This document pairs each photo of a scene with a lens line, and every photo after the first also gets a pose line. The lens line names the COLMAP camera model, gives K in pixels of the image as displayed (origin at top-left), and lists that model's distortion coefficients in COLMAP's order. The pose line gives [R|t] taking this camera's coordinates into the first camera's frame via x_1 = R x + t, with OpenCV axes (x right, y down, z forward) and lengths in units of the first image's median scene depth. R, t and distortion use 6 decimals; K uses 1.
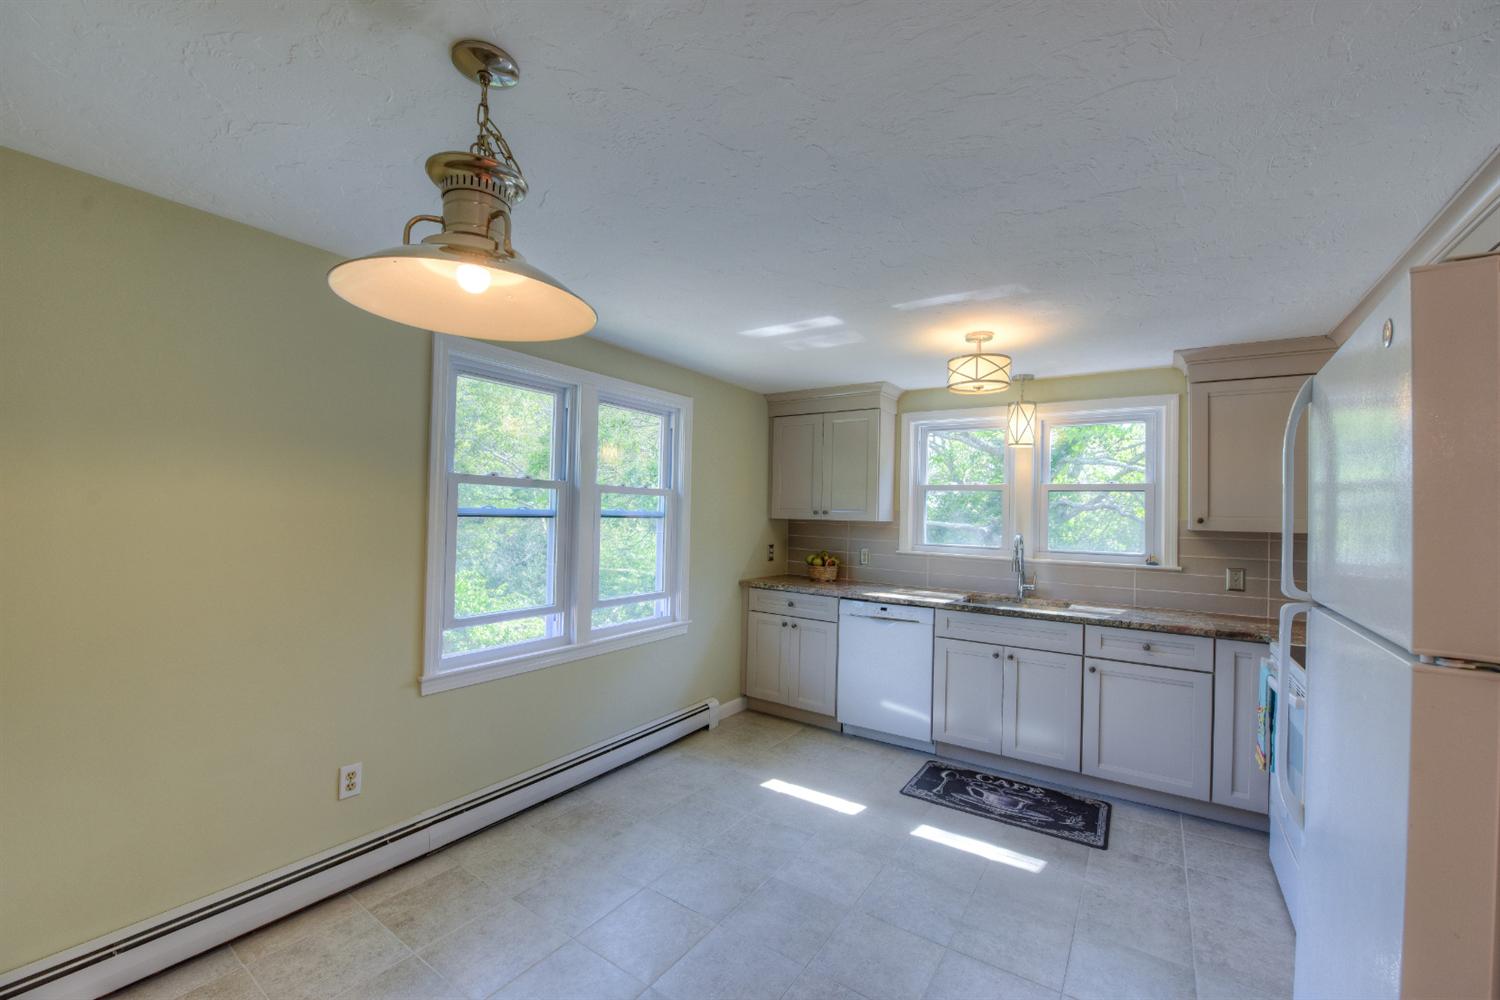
lens RADIAL K [[598.0, 0, 749.1], [0, 598.0, 497.5], [0, 0, 1]] dist [-0.015044, -0.004051]
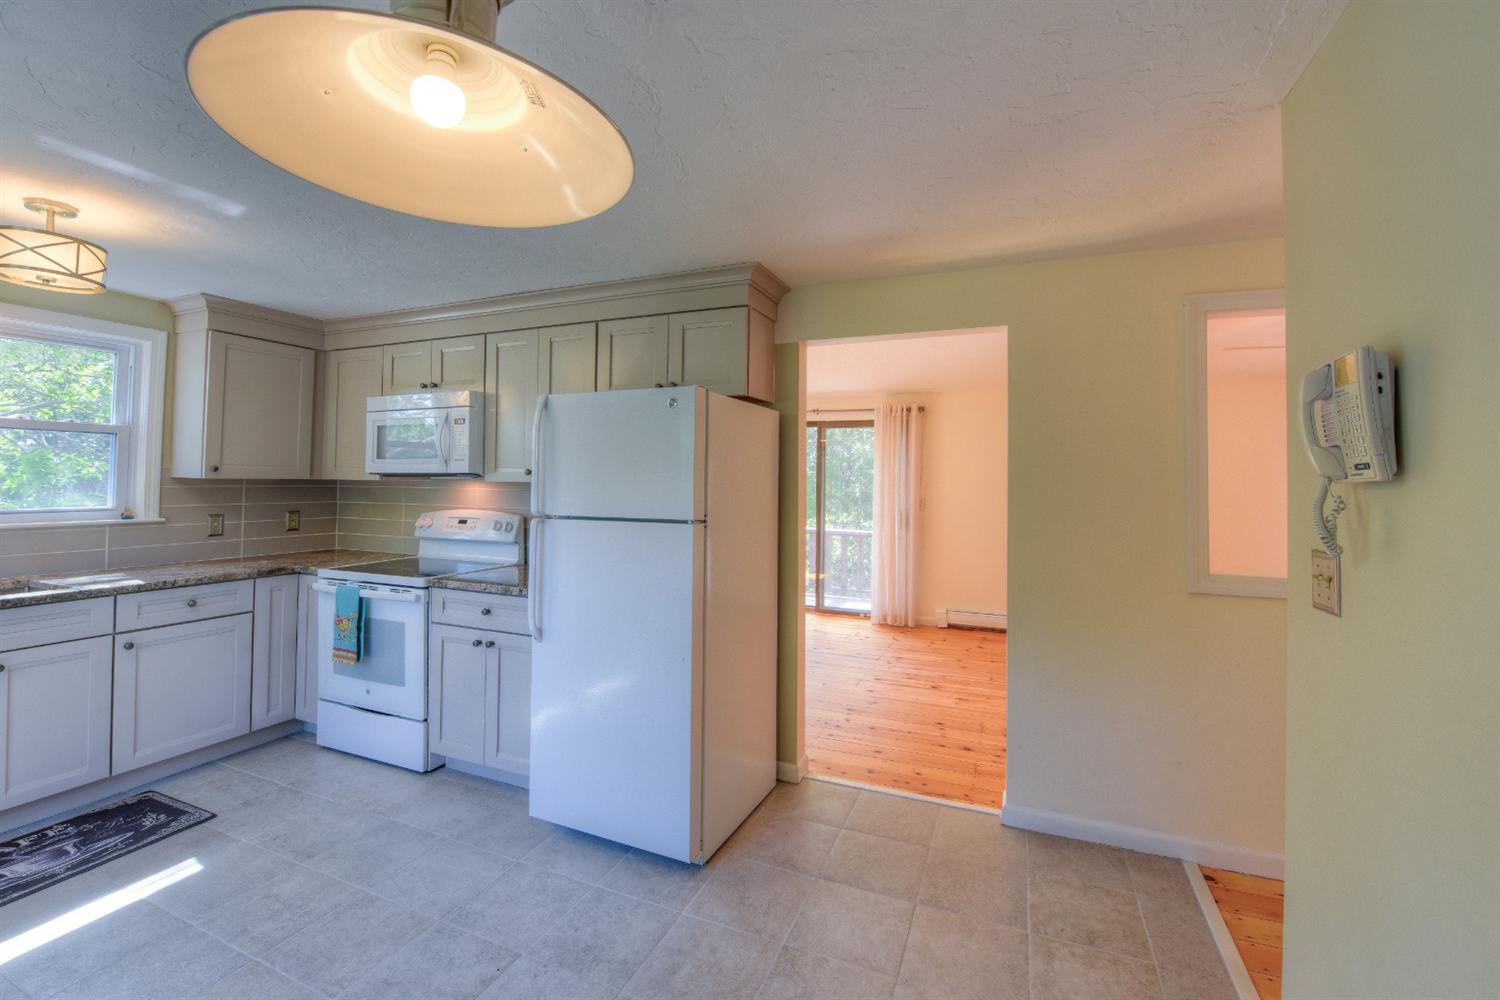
lens RADIAL K [[631.2, 0, 757.3], [0, 631.2, 462.6], [0, 0, 1]] dist [-0.017853, -0.000838]
pose [[-0.201893, 0.001029, 0.979407, -0.445489], [-0.041214, 0.999105, -0.009545, 0.000432], [-0.978540, -0.042293, -0.201670, 0.301491]]
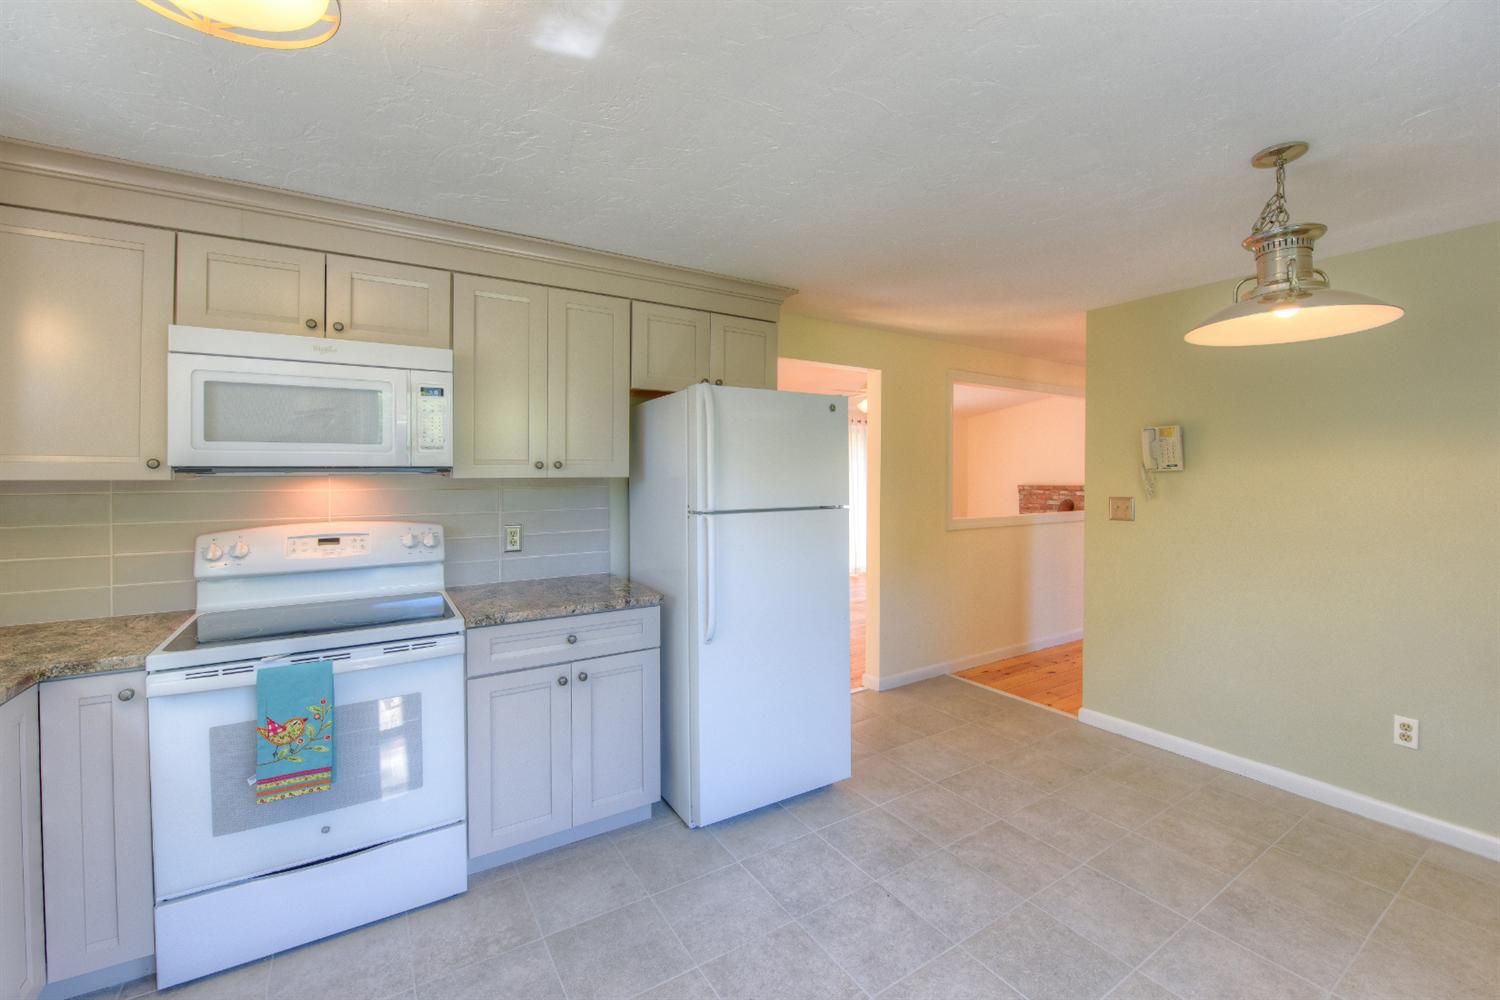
lens RADIAL K [[619.8, 0, 754.7], [0, 619.8, 465.2], [0, 0, 1]] dist [-0.018741, -0.000467]
pose [[-0.922643, -0.021268, 0.385069, 0.040327], [-0.033592, 0.999115, -0.025307, 0.031457], [-0.384190, -0.036285, -0.922541, 1.058958]]
